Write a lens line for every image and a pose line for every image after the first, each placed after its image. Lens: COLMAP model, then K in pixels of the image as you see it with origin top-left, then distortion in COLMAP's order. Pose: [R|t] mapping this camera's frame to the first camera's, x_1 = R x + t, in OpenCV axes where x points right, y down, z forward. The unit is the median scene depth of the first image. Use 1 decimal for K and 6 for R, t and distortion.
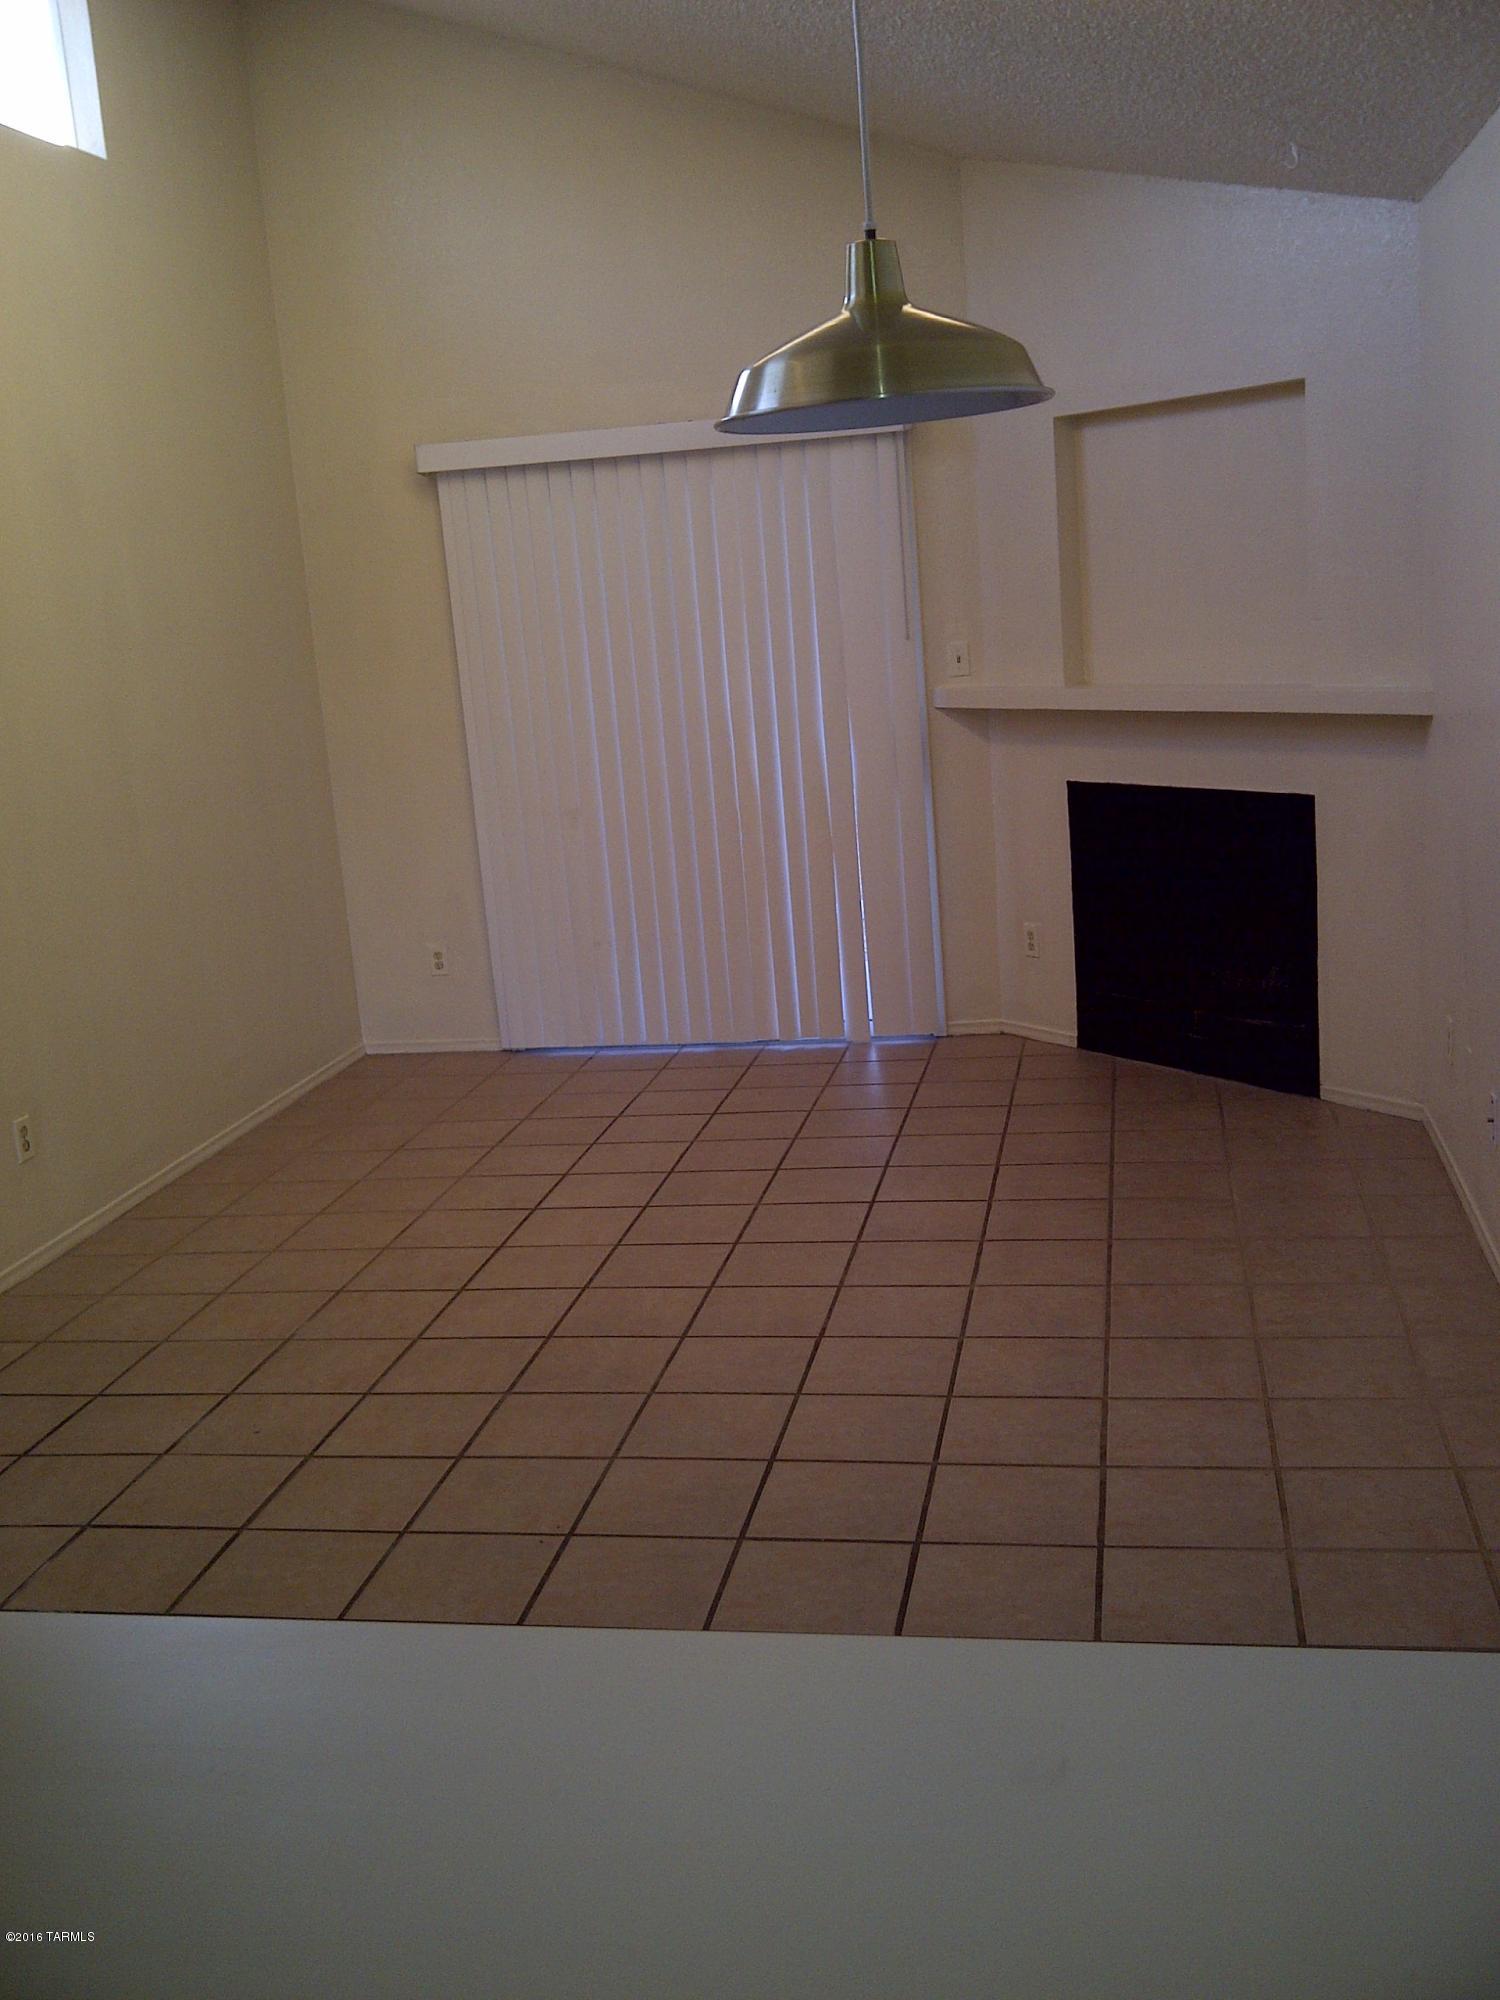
lens RADIAL K [[2082.9, 0, 754.4], [0, 2082.9, 1025.0], [0, 0, 1]] dist [0.179469, -0.635821]
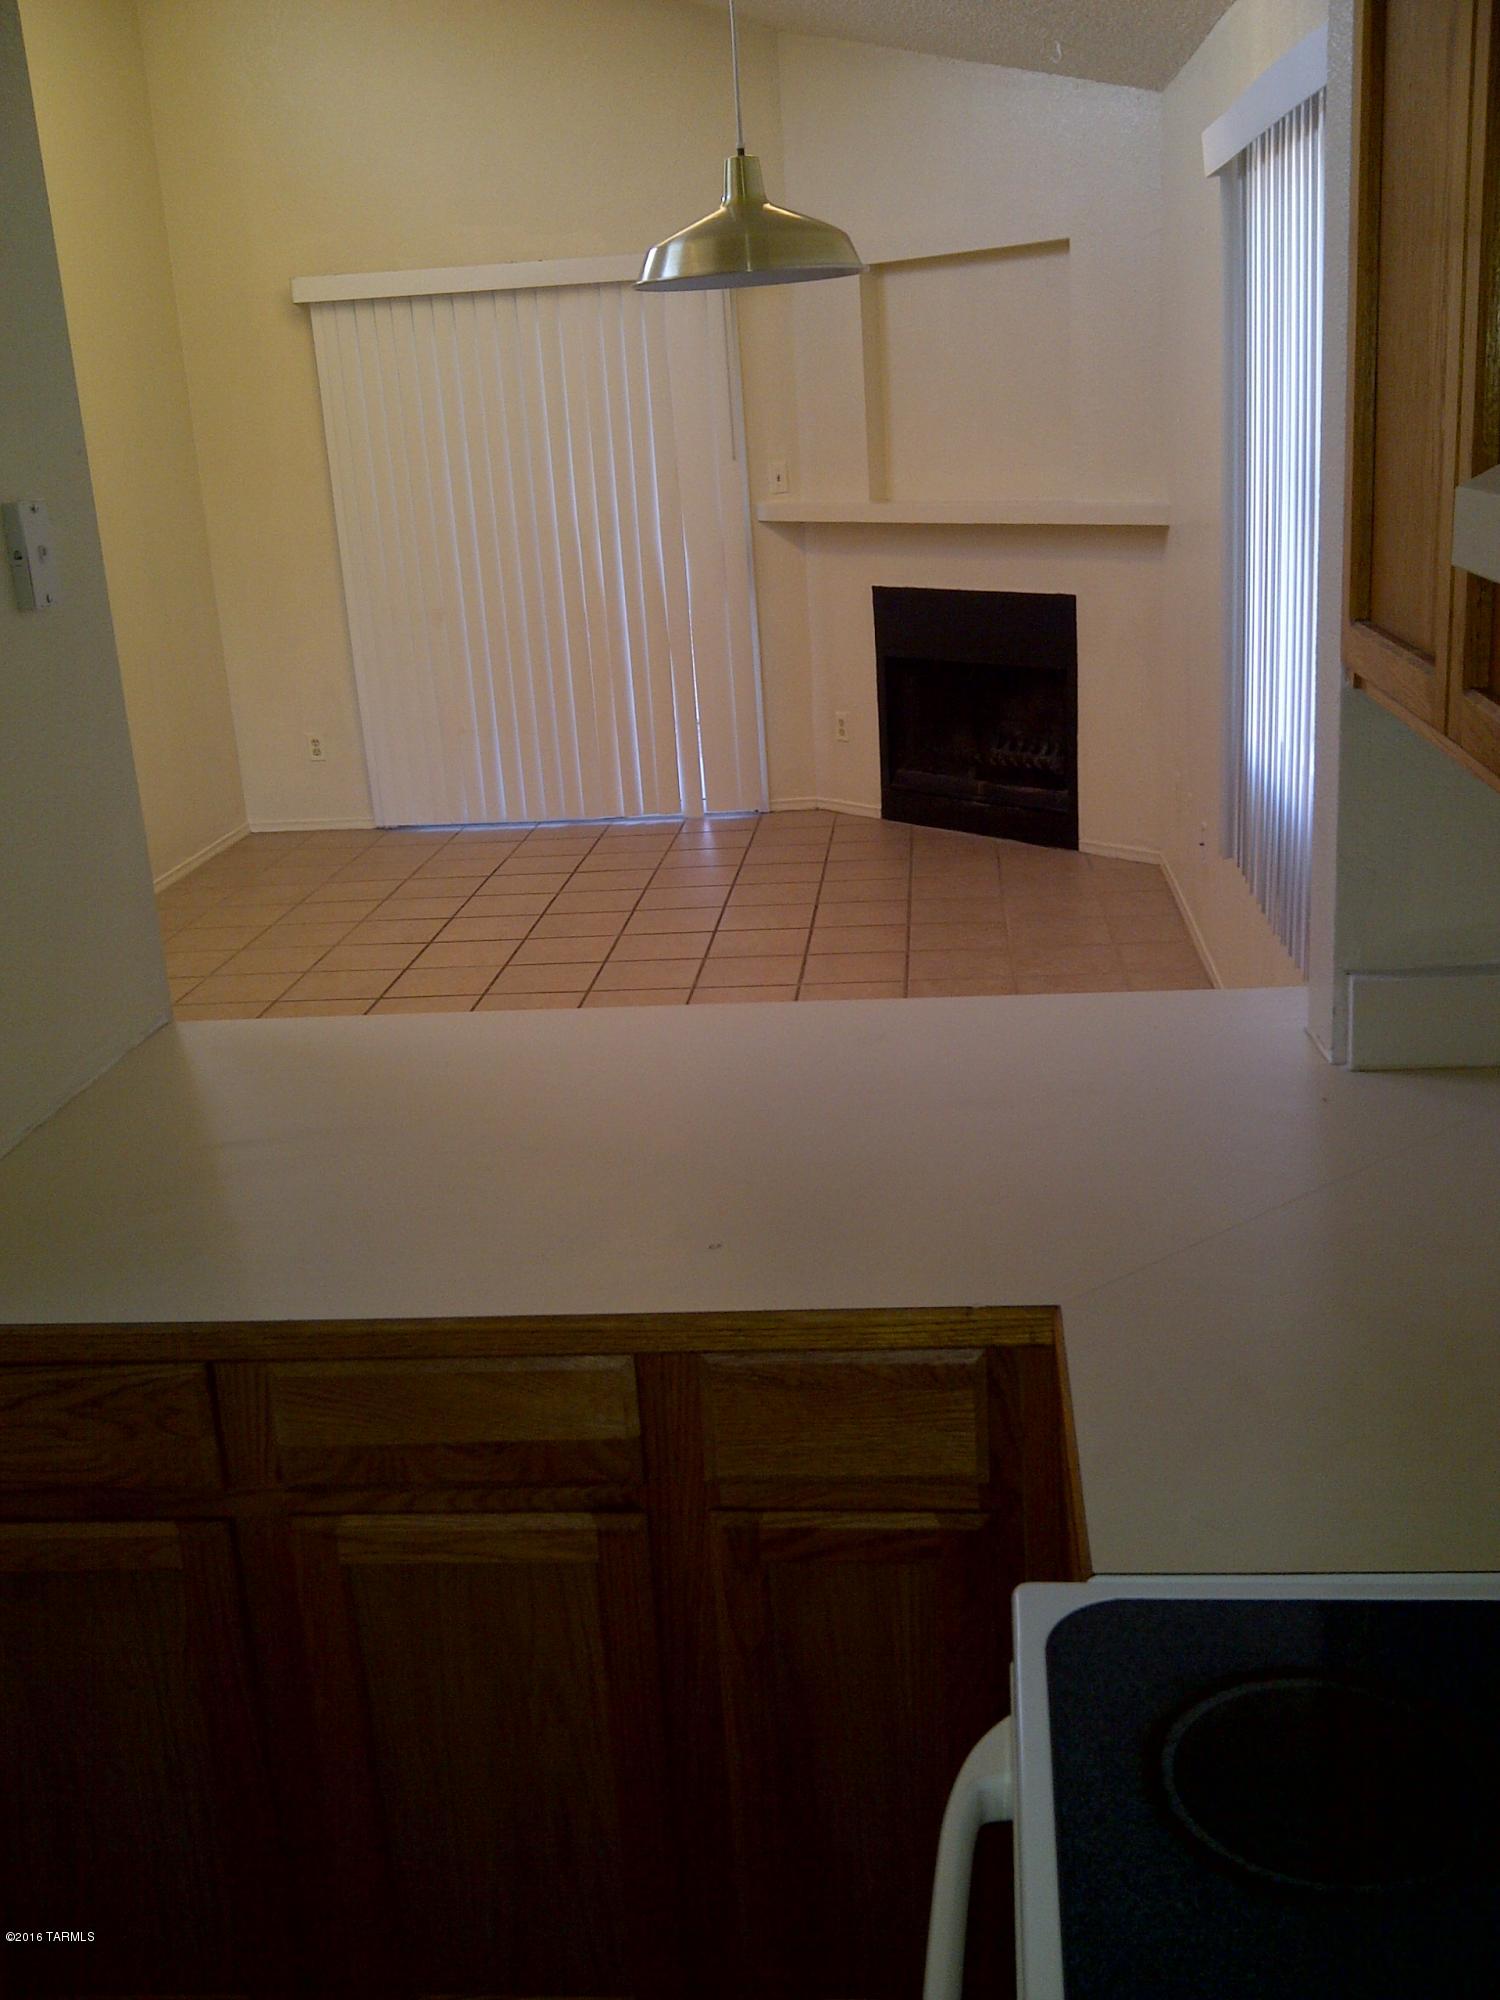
lens RADIAL K [[2038.2, 0, 750.0], [0, 2038.2, 1000.0], [0, 0, 1]] dist [0.134940, -0.385672]
pose [[0.995857, -0.012531, 0.090064, -0.023346], [0.006177, 0.997493, 0.070489, 0.031865], [-0.090722, -0.069640, 0.993438, -0.138233]]
